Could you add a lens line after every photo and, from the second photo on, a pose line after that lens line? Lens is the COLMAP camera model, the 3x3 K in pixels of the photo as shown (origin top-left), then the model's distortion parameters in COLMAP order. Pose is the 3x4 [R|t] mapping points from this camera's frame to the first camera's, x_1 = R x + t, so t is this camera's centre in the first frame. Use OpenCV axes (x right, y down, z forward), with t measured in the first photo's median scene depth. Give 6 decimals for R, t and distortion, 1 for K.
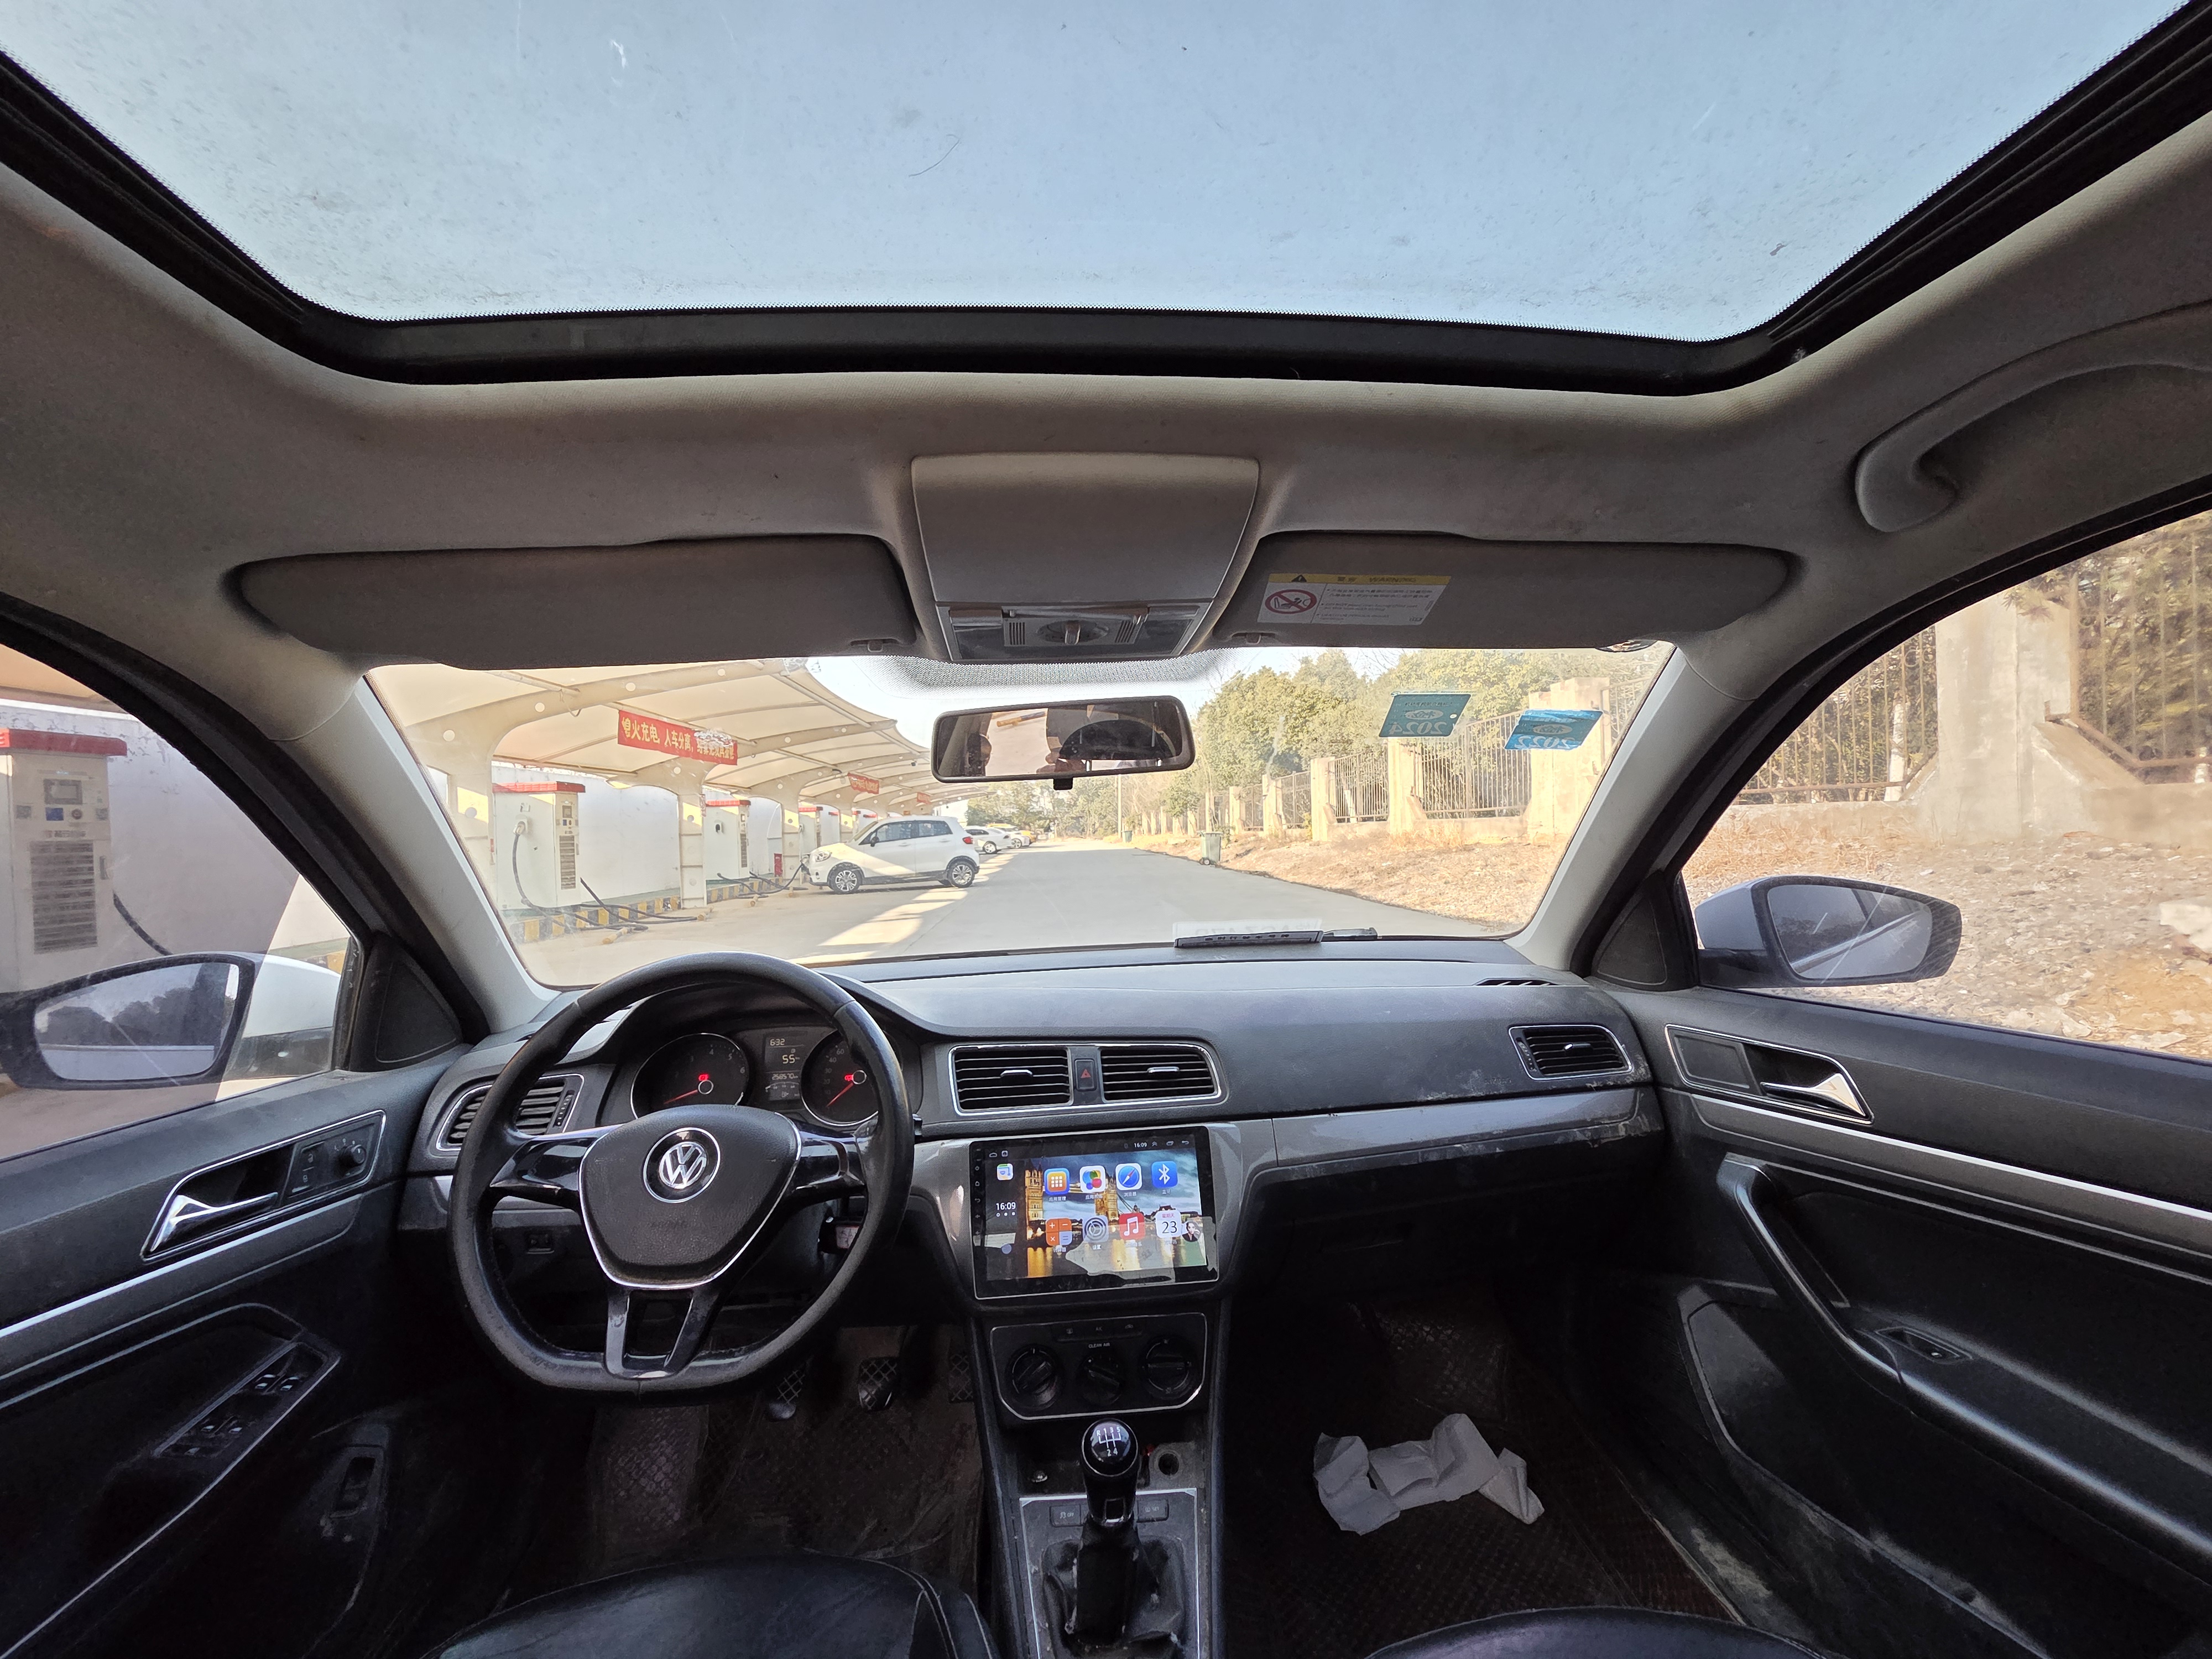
lens RADIAL K [[910.4, 0, 1111.5], [0, 910.4, 840.4], [0, 0, 1]] dist [0.009608, 0.000191]
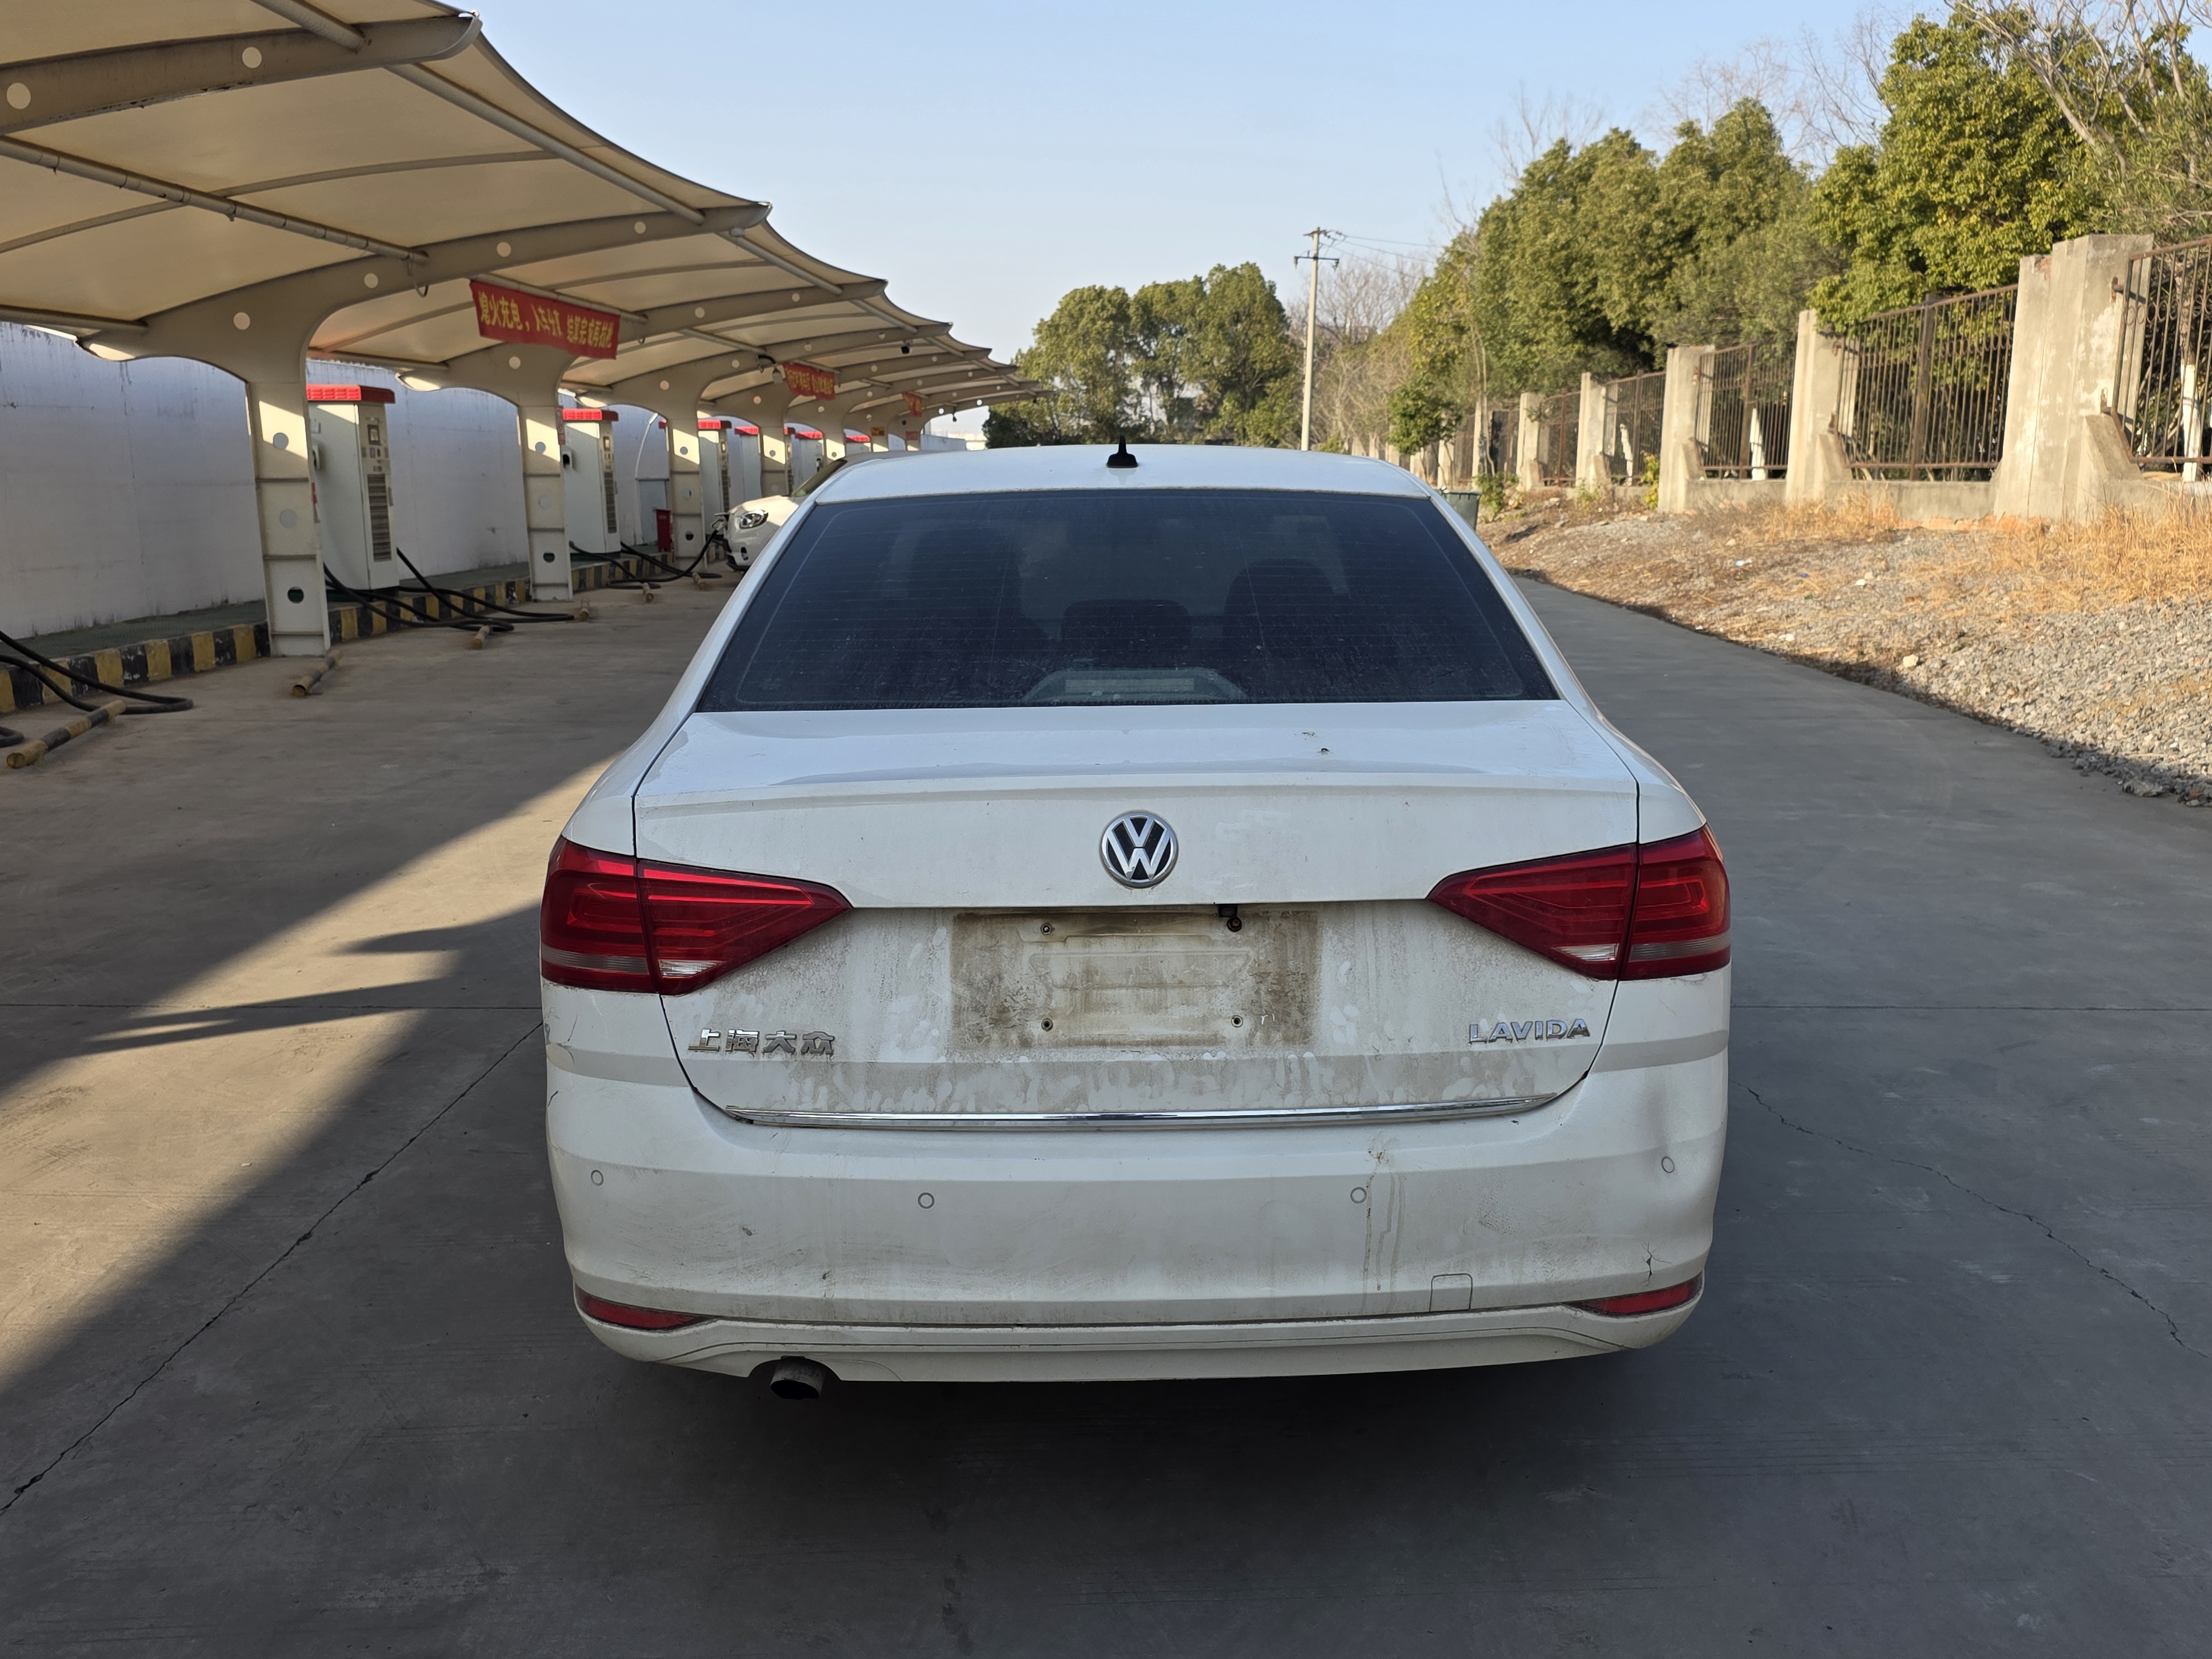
lens RADIAL K [[1914.9, 0, 1123.5], [0, 1914.9, 859.6], [0, 0, 1]] dist [0.099156, -0.142609]
pose [[0.995856, 0.043979, -0.079608, 0.022295], [-0.028048, 0.981156, 0.191169, -0.010536], [0.086515, -0.188144, 0.978323, -0.212426]]
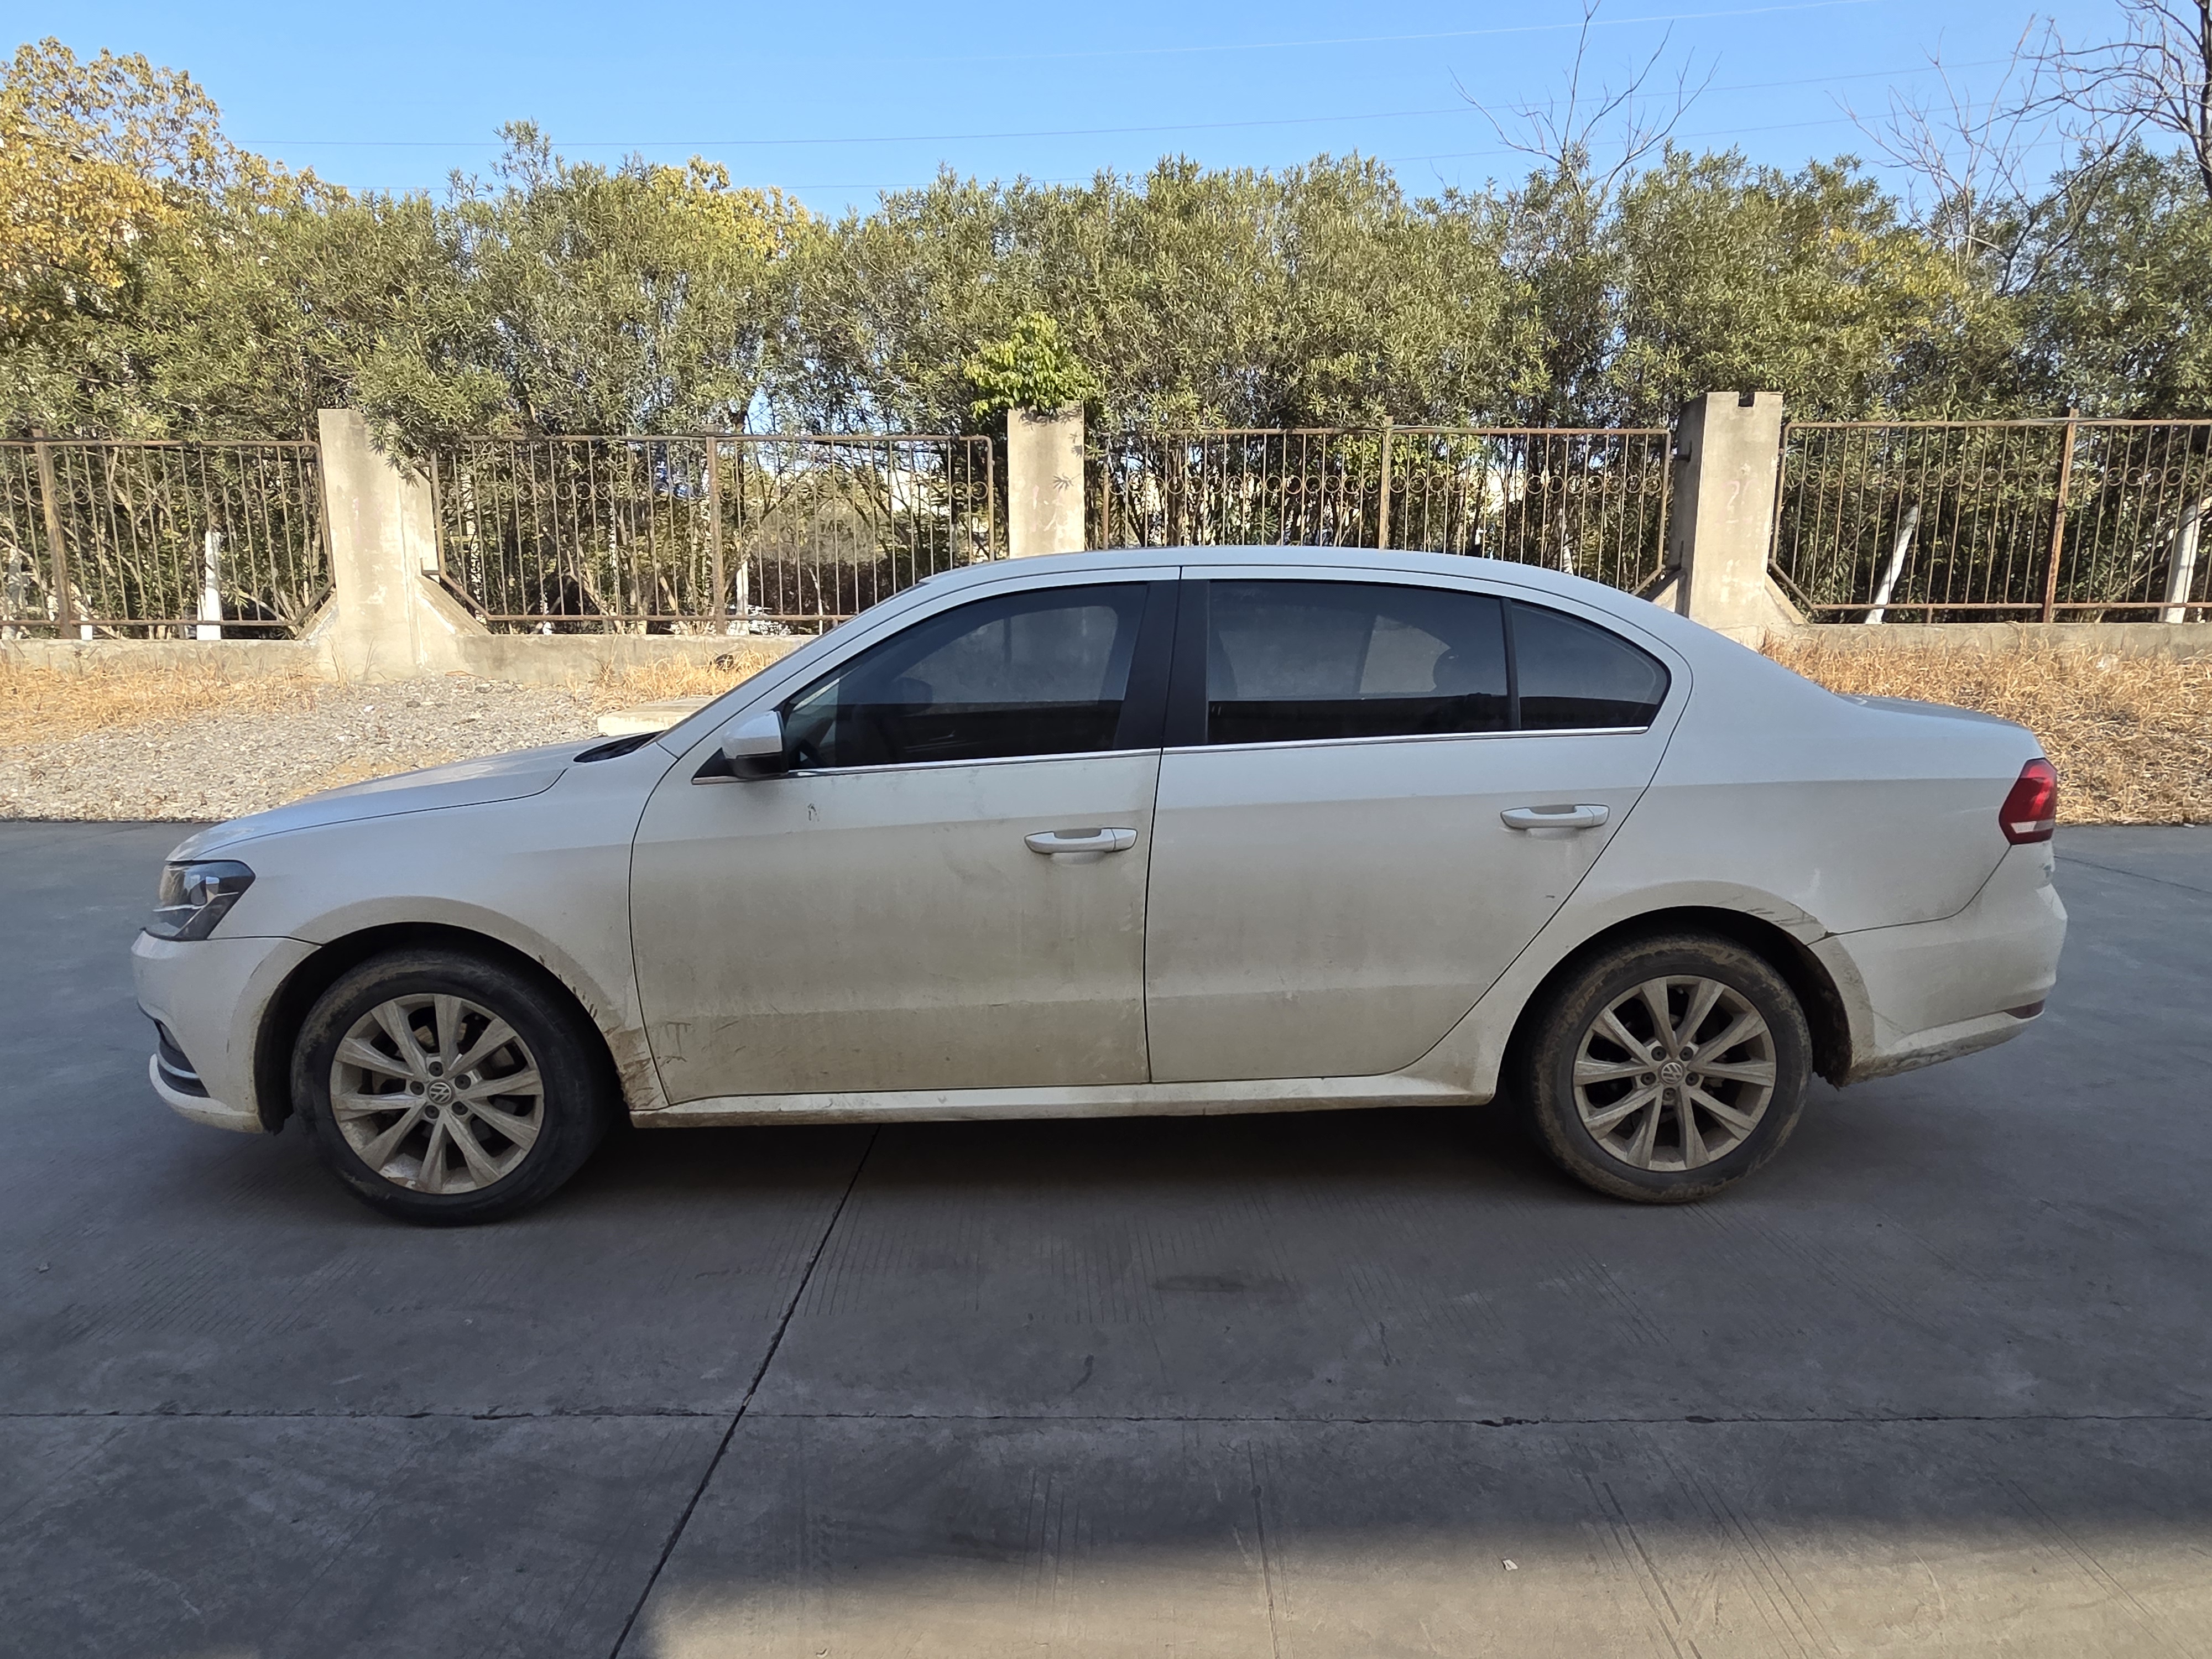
lens RADIAL K [[1187.8, 0, 1119.7], [0, 1187.8, 831.0], [0, 0, 1]] dist [-0.002948, 0.000952]
pose [[0.078947, -0.129576, 0.988422, -0.169412], [0.011330, 0.991569, 0.129083, 0.002446], [-0.996814, 0.001008, 0.079749, 0.003117]]
